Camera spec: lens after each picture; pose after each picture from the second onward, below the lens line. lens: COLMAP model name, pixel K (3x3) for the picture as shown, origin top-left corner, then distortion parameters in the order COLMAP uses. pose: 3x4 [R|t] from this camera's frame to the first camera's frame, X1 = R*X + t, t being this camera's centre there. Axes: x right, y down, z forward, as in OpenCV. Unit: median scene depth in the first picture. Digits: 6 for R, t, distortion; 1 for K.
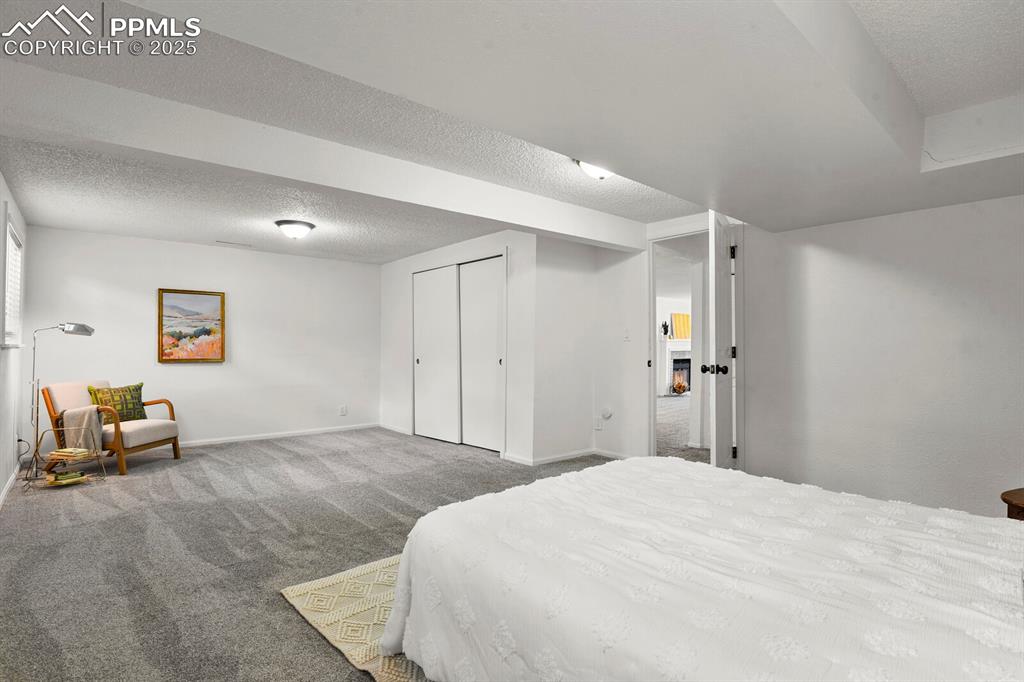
lens RADIAL K [[516.7, 0, 515.2], [0, 516.7, 338.3], [0, 0, 1]] dist [-0.021402, -0.001075]
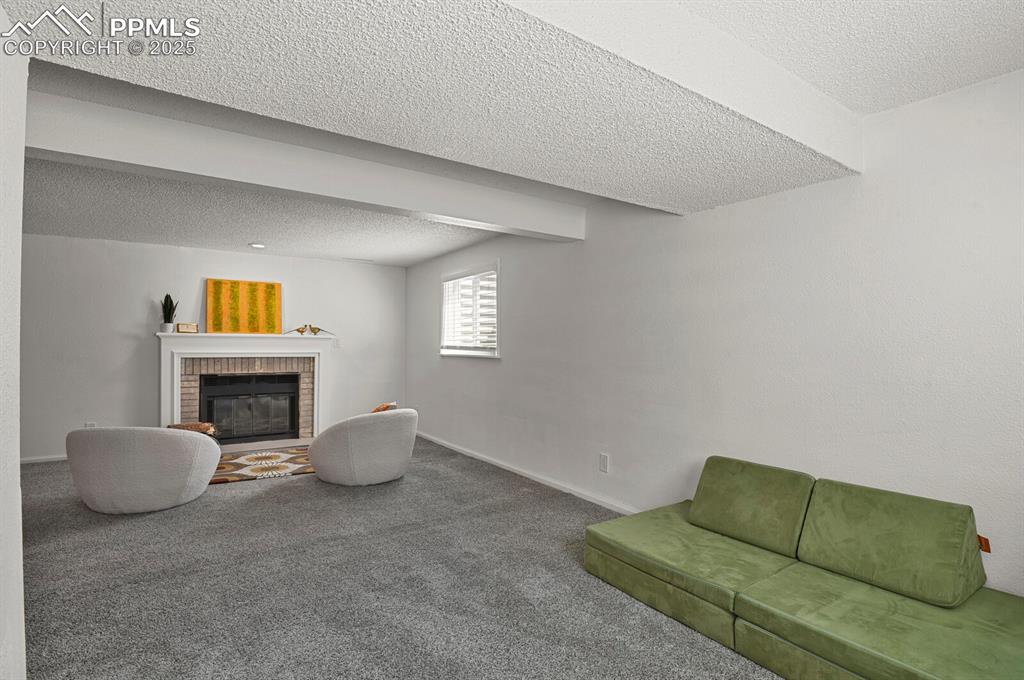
lens RADIAL K [[516.7, 0, 513.7], [0, 516.7, 341.9], [0, 0, 1]] dist [-0.021402, -0.001075]
pose [[0.984517, 0.007660, -0.175120, 0.689784], [-0.007385, 0.999970, 0.002220, 0.007078], [0.175132, -0.000892, 0.984545, 0.587130]]
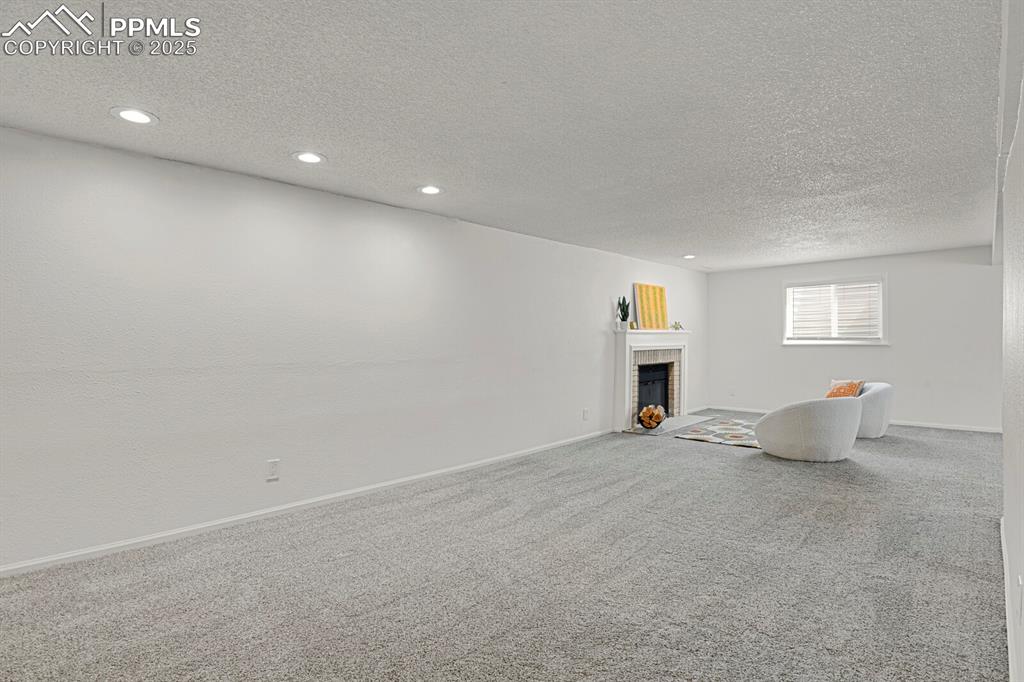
lens RADIAL K [[516.7, 0, 507.3], [0, 516.7, 338.4], [0, 0, 1]] dist [-0.021402, -0.001075]
pose [[0.998114, -0.007720, 0.060897, 0.130544], [0.007489, 0.999964, 0.004027, 0.008637], [-0.060926, -0.003563, 0.998136, 0.448583]]
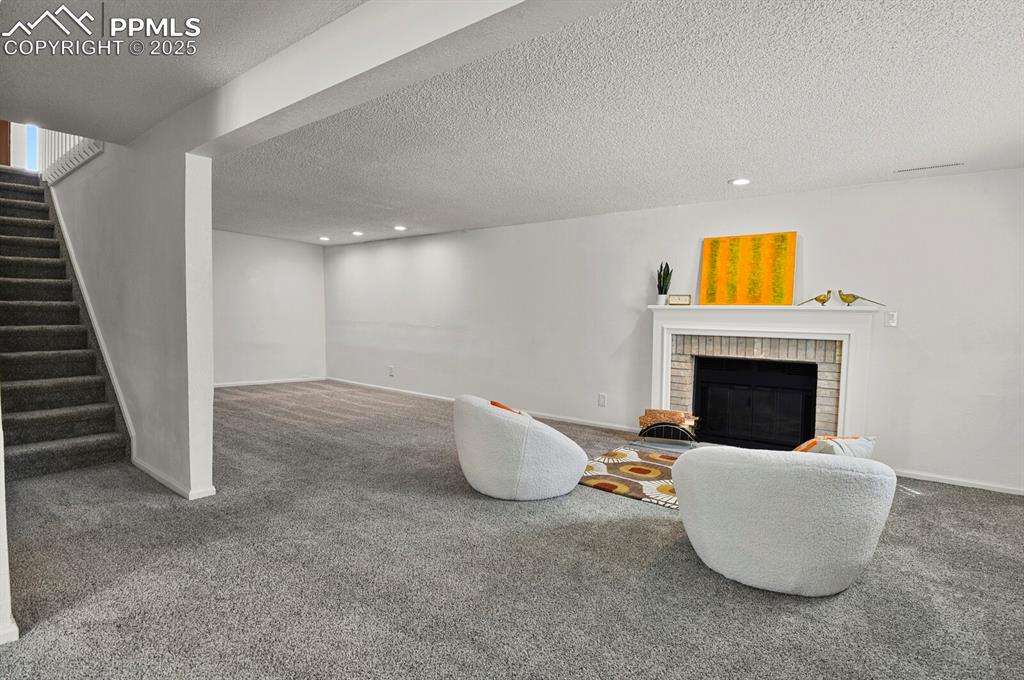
lens RADIAL K [[516.7, 0, 515.4], [0, 516.7, 347.1], [0, 0, 1]] dist [-0.021402, -0.001075]
pose [[0.133255, 0.060401, -0.989240, 0.698444], [-0.011878, 0.998167, 0.059346, 0.012431], [0.991011, 0.003842, 0.133728, 0.821506]]
